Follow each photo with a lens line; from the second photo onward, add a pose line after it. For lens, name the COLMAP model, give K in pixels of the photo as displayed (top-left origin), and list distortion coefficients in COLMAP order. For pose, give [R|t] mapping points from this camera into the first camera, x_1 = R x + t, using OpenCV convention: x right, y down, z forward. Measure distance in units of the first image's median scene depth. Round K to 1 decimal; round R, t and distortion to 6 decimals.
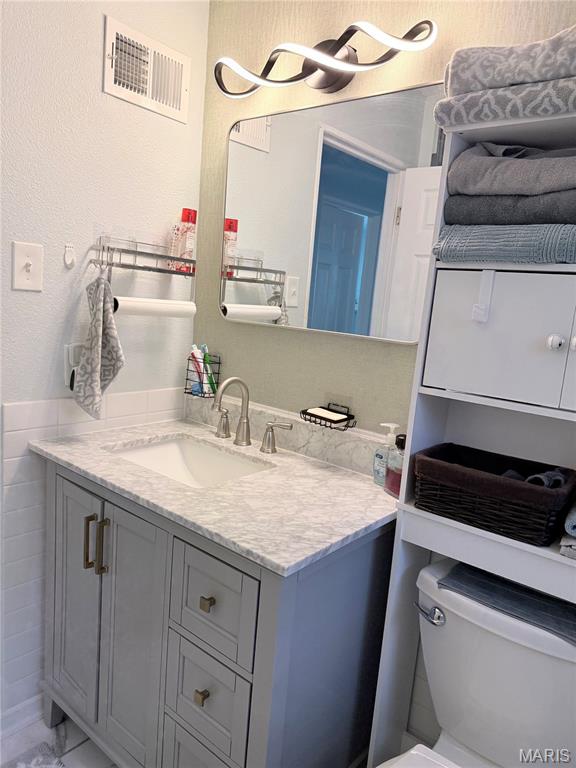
lens RADIAL K [[537.5, 0, 288.4], [0, 537.5, 382.5], [0, 0, 1]] dist [0.046710, -0.025052]
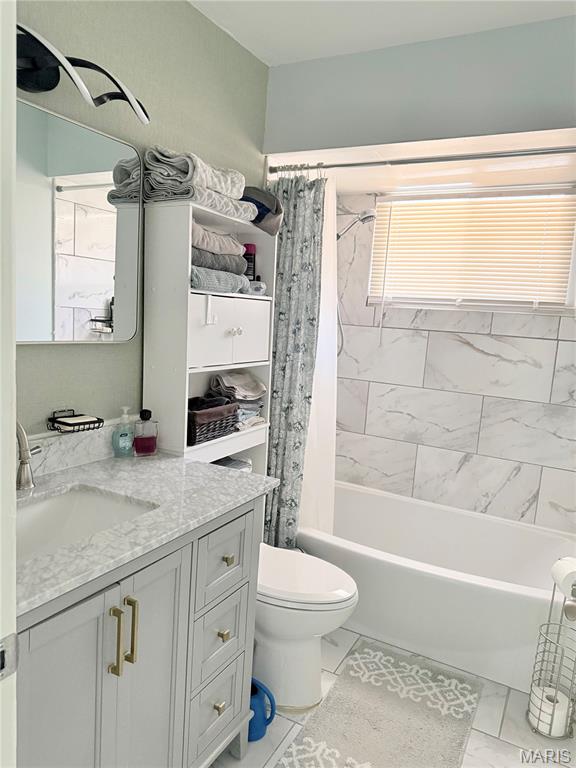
lens RADIAL K [[537.5, 0, 288.7], [0, 537.5, 386.1], [0, 0, 1]] dist [0.046710, -0.025052]
pose [[-0.143557, -0.233363, 0.961734, -1.182627], [0.094693, 0.964102, 0.248073, -0.275580], [-0.985101, 0.126682, -0.116306, 0.843887]]
